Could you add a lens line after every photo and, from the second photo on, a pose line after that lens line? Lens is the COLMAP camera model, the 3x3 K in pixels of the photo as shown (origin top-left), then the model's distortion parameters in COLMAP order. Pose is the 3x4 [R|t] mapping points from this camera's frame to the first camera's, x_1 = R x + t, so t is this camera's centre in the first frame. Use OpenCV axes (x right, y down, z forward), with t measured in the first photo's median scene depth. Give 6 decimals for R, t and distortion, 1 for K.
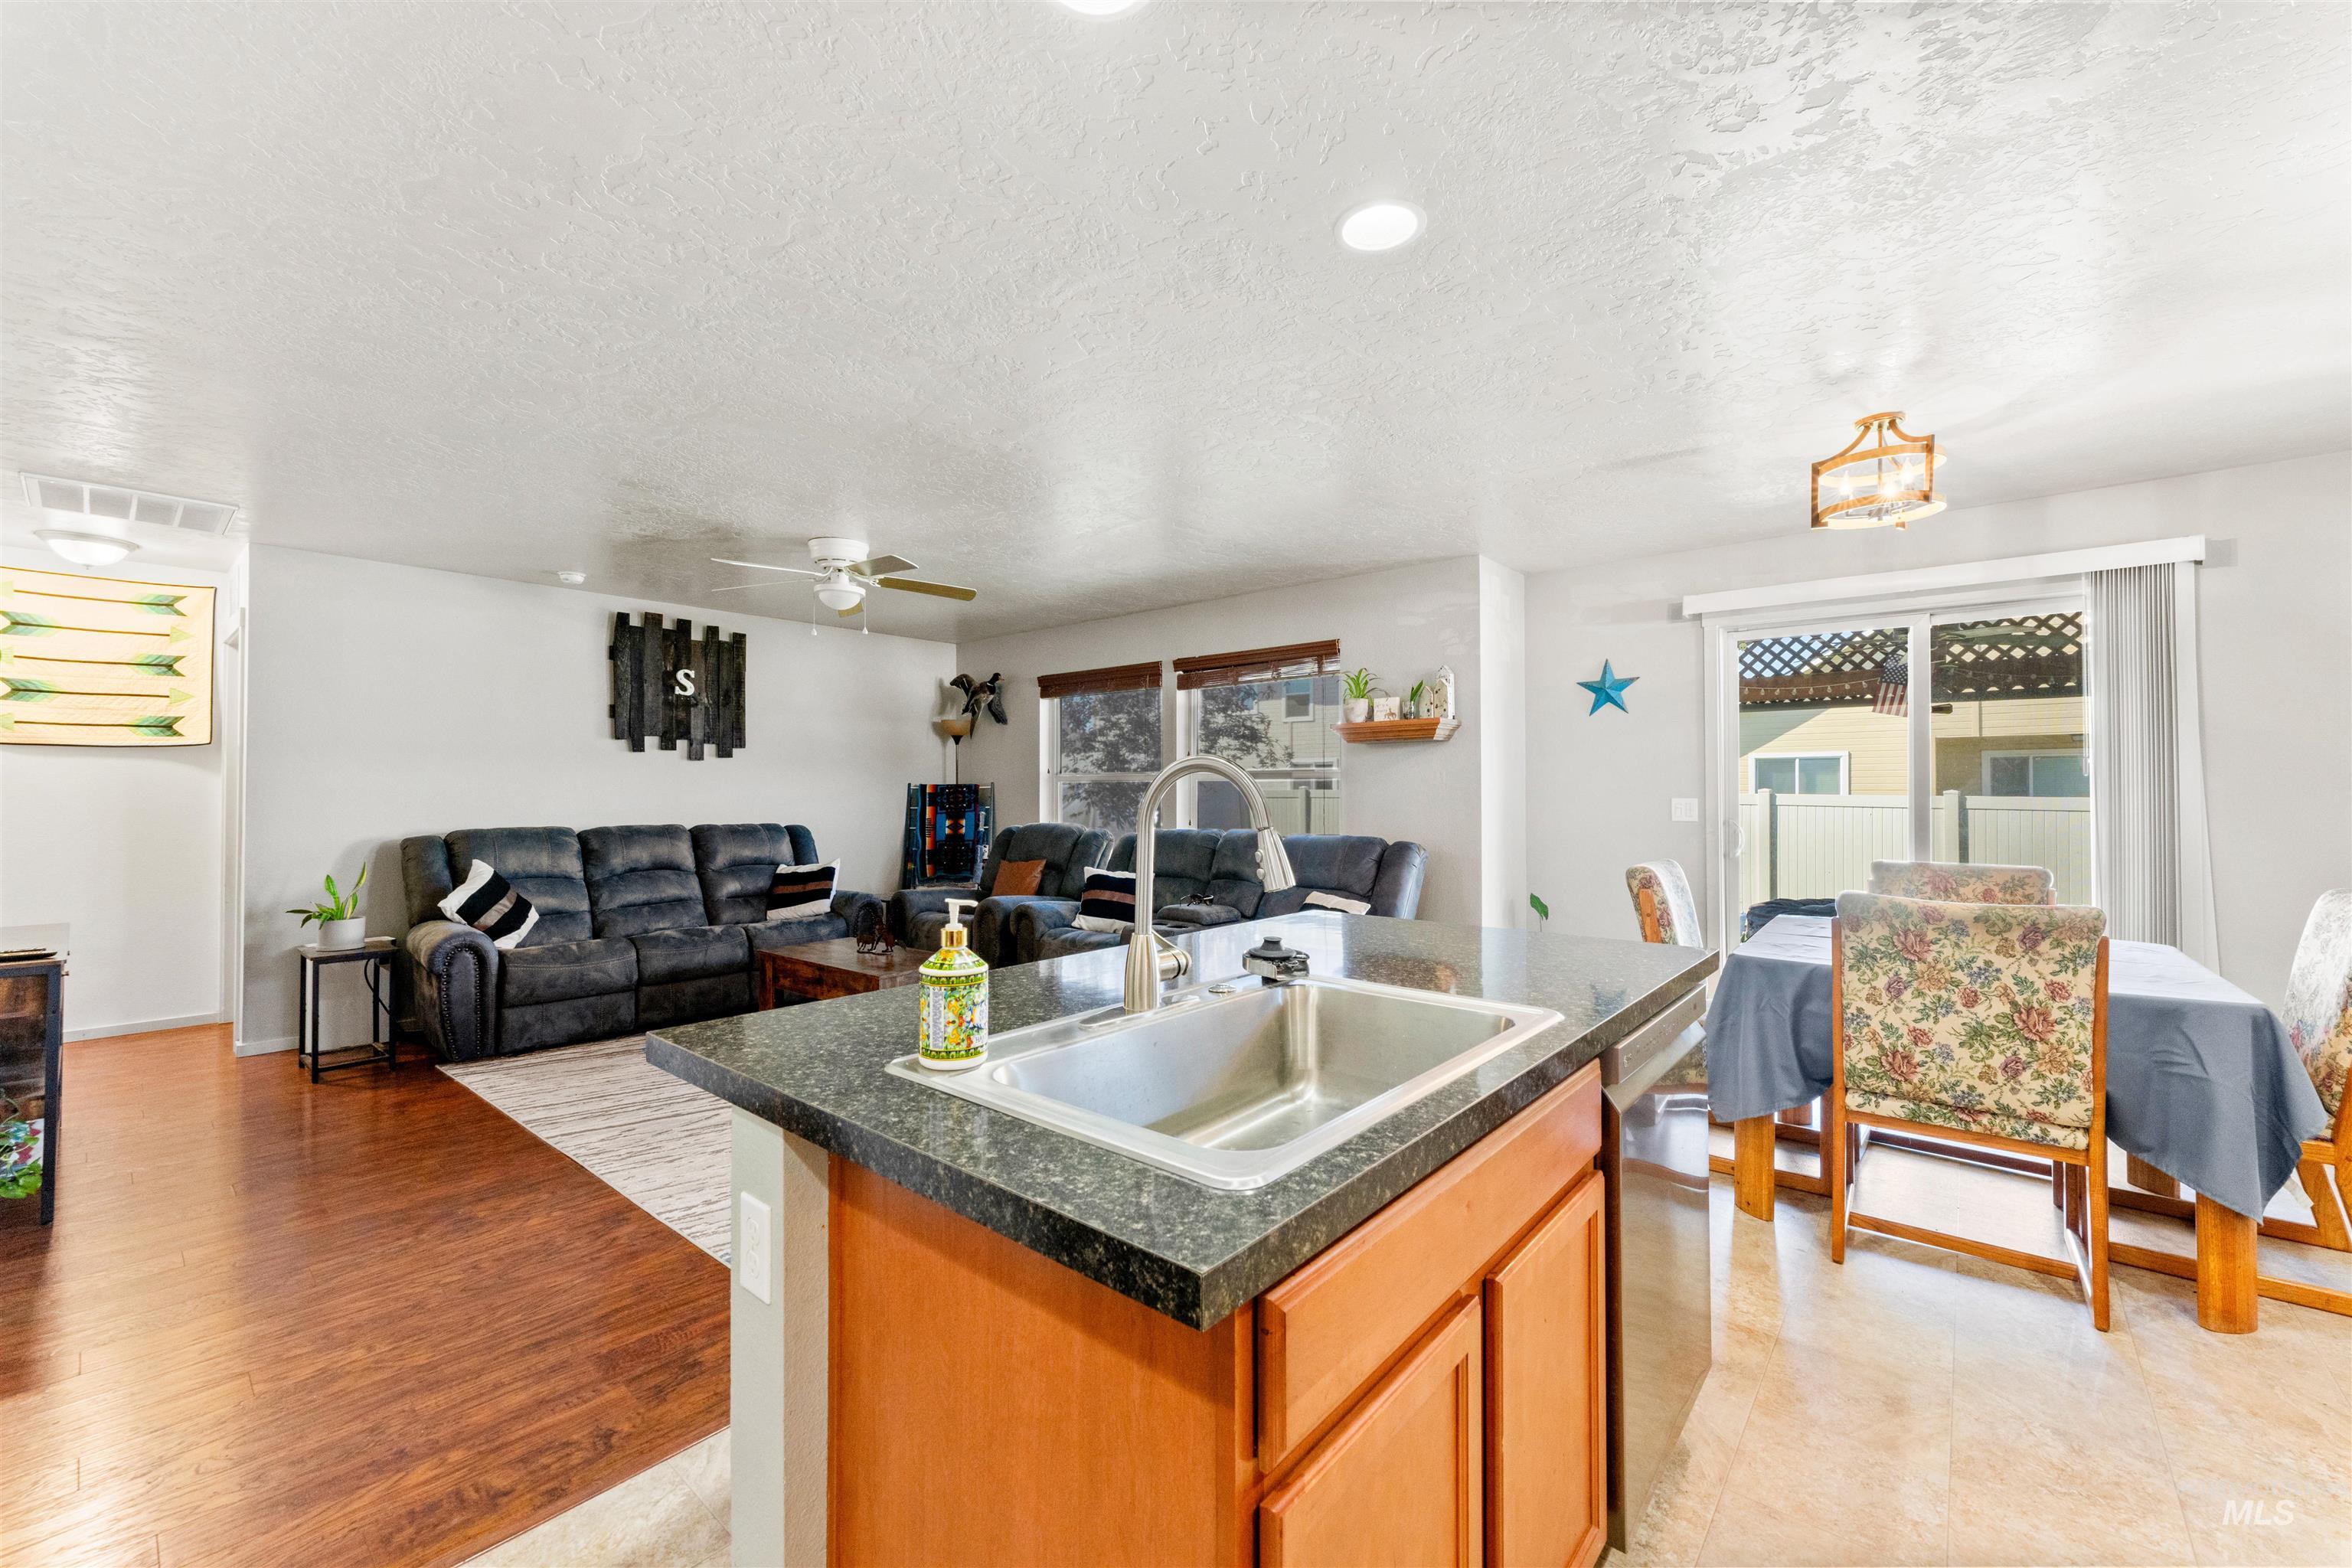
lens RADIAL K [[936.4, 0, 1158.7], [0, 936.4, 778.7], [0, 0, 1]] dist [-0.000454, 0.000311]
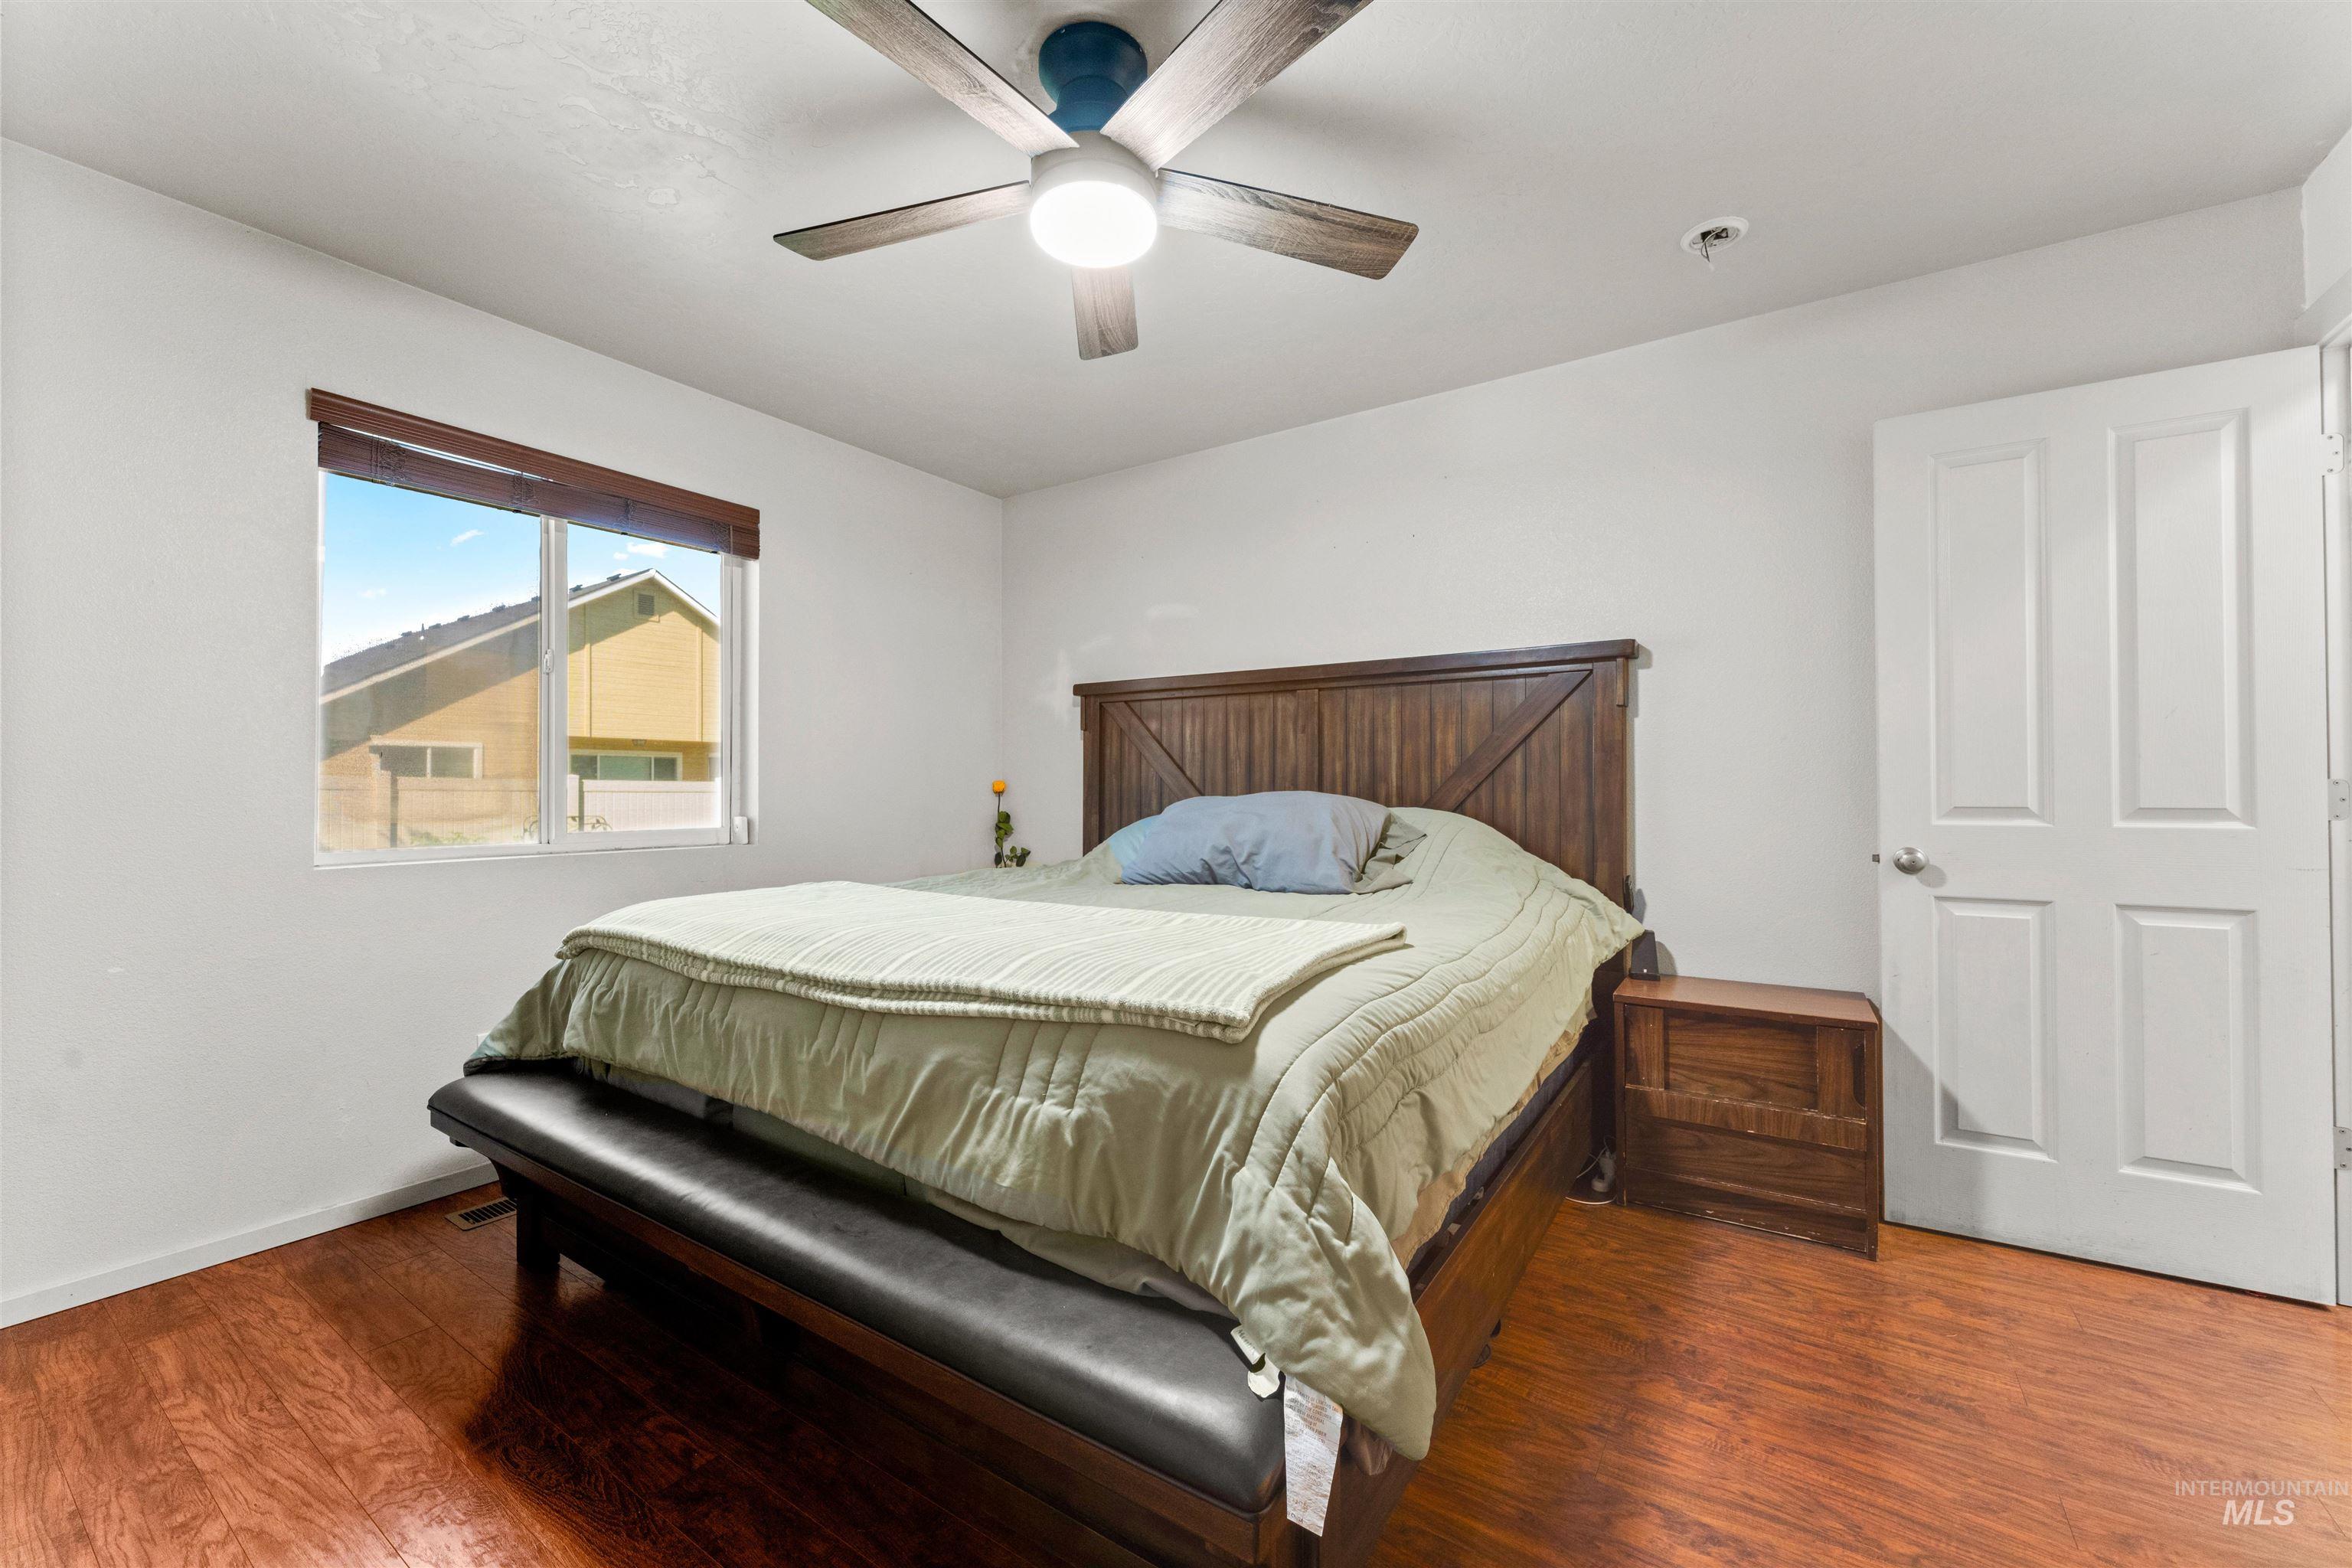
lens RADIAL K [[936.4, 0, 1169.5], [0, 936.4, 780.4], [0, 0, 1]] dist [-0.000454, 0.000311]
pose [[-0.123586, 0.007883, 0.992303, -1.139713], [-0.016297, 0.999817, -0.009972, 0.044867], [-0.992200, -0.017404, -0.123435, 0.876098]]
